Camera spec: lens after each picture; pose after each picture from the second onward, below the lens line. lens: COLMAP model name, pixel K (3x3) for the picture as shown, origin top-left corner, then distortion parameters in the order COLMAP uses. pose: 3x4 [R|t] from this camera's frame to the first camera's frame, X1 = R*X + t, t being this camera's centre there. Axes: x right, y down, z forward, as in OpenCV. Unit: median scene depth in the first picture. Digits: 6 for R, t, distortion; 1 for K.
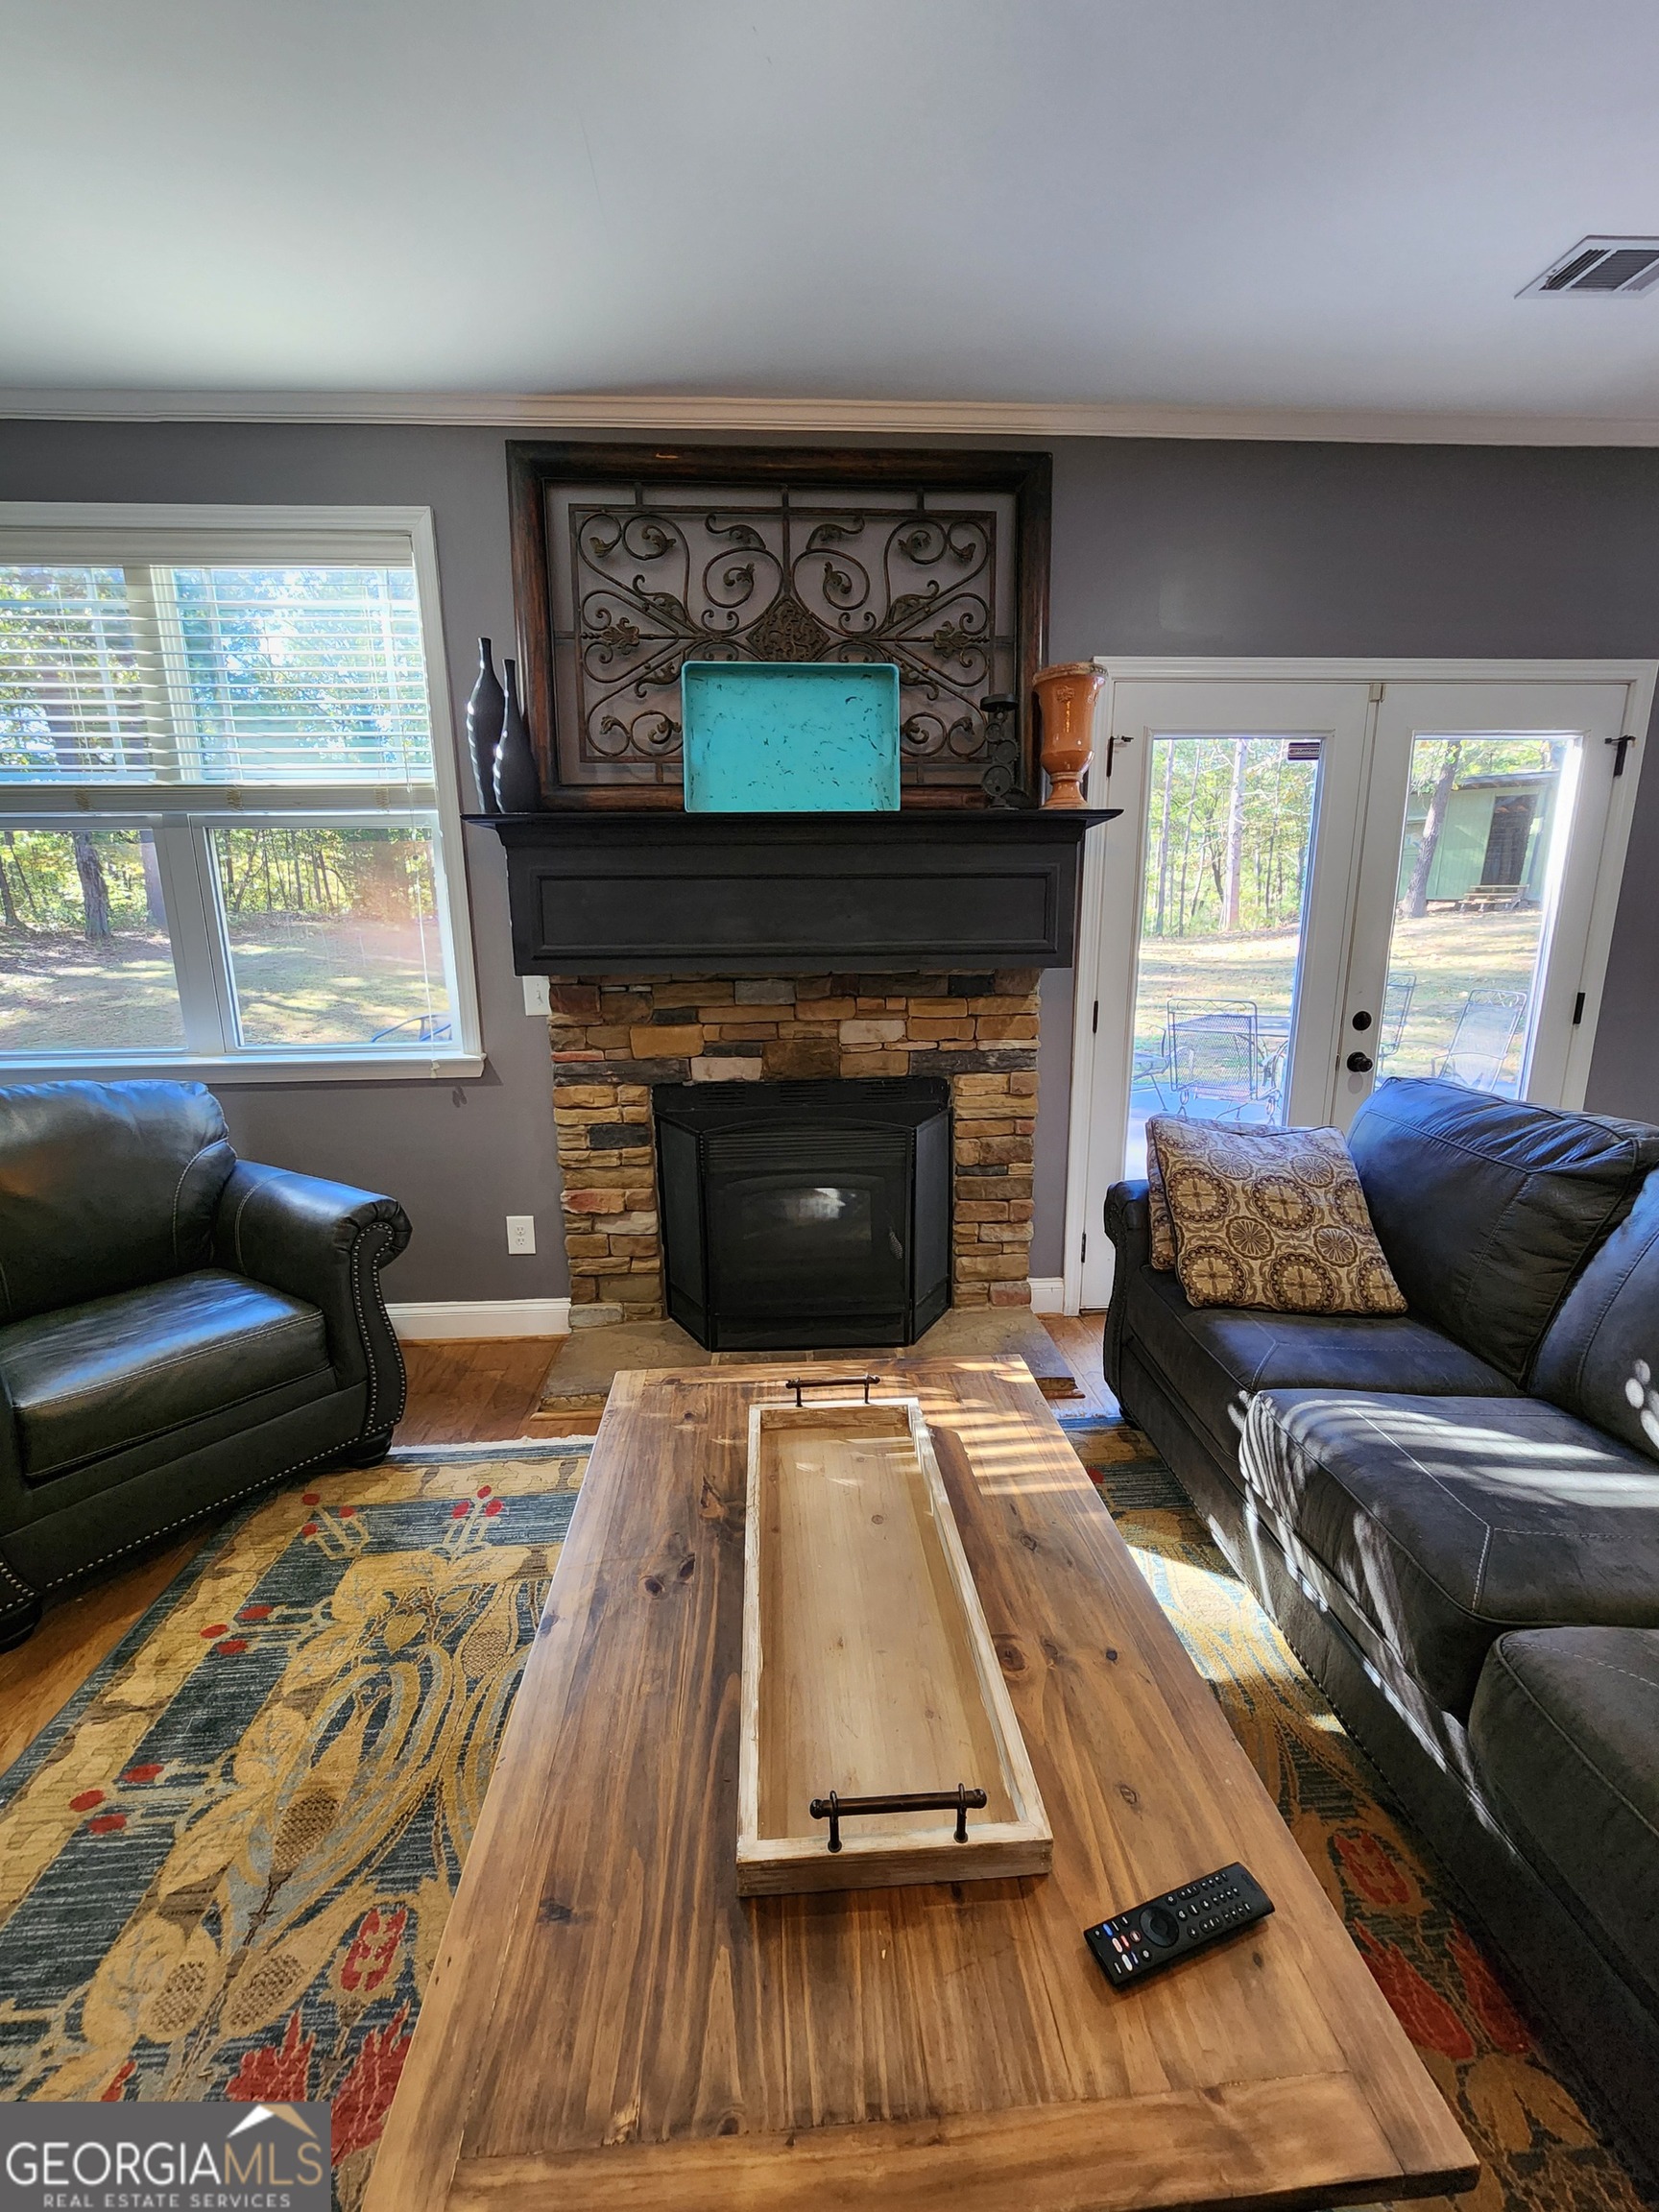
lens RADIAL K [[895.9, 0, 828.2], [0, 895.9, 1100.8], [0, 0, 1]] dist [0.000379, -0.001101]
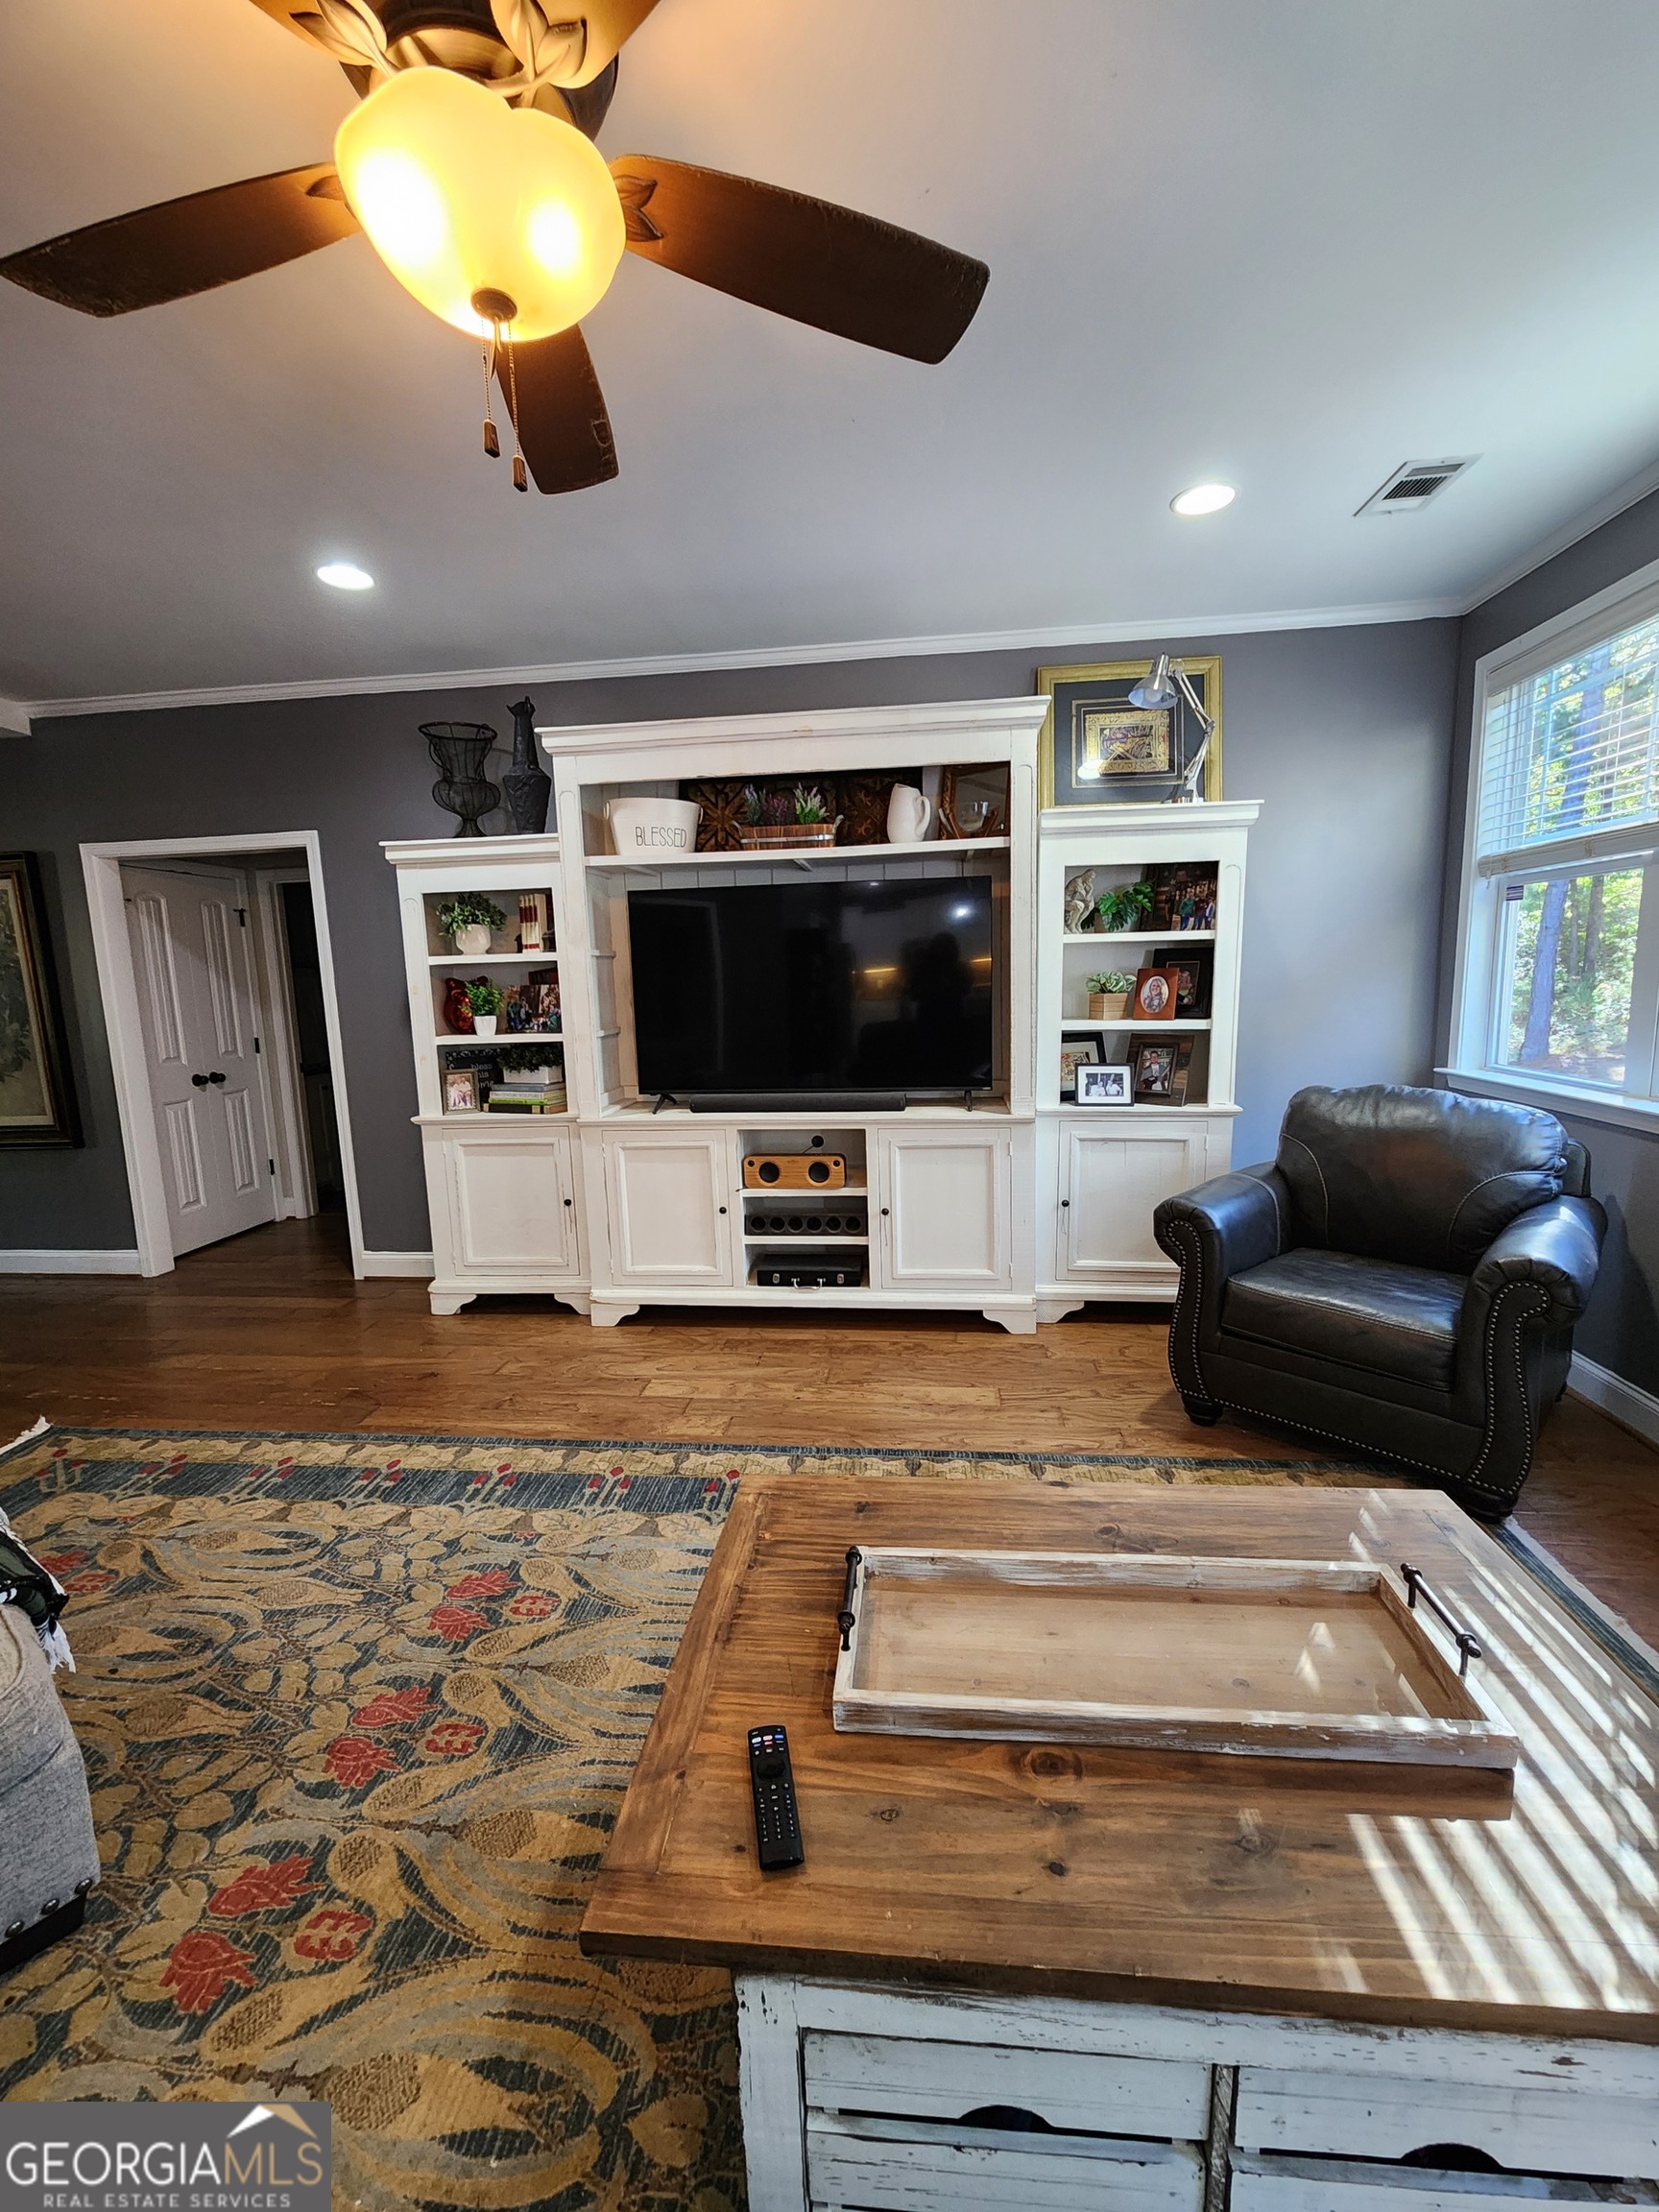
lens RADIAL K [[895.9, 0, 835.2], [0, 895.9, 1100.2], [0, 0, 1]] dist [0.000379, -0.001101]
pose [[-0.159670, 0.157868, -0.974466, 0.454272], [-0.180204, 0.965882, 0.186005, -0.083162], [0.970583, 0.205302, -0.125774, 0.327449]]
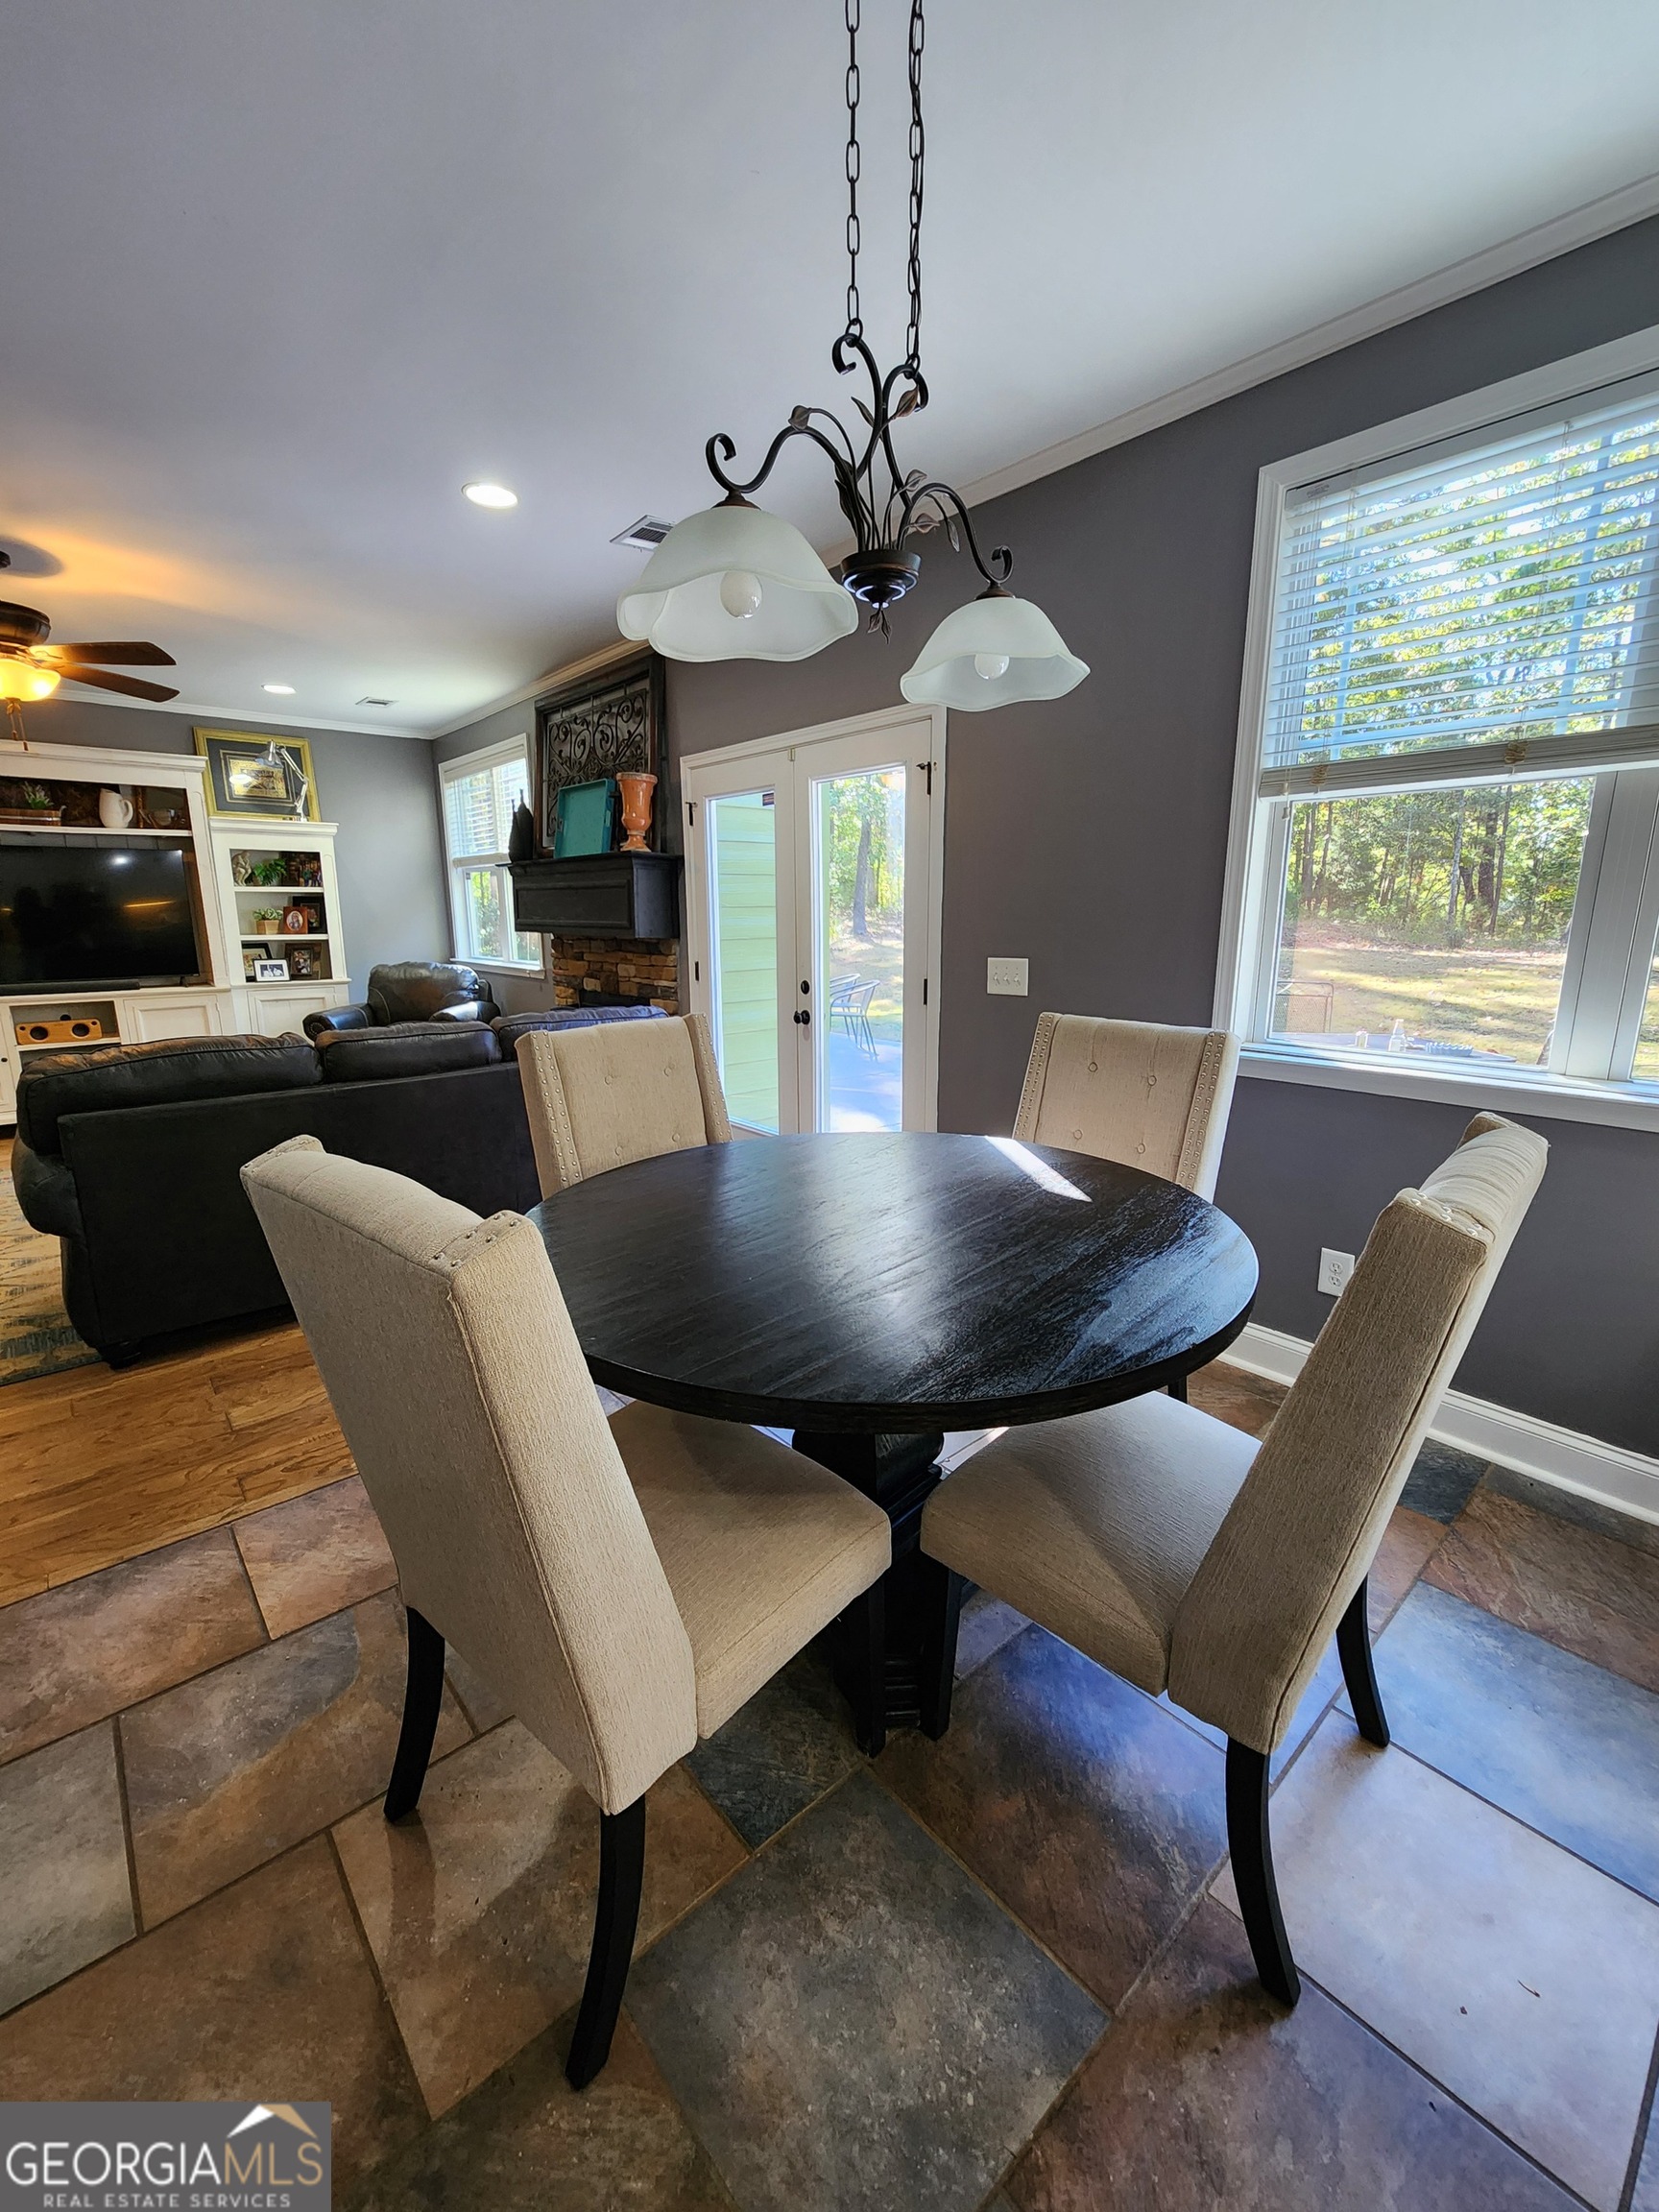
lens RADIAL K [[895.9, 0, 820.7], [0, 895.9, 1100.8], [0, 0, 1]] dist [0.000379, -0.001101]
pose [[0.608919, 0.175488, -0.773577, 1.991318], [-0.170295, 0.981403, 0.088587, -0.051109], [0.774737, 0.077794, 0.627480, 0.194015]]
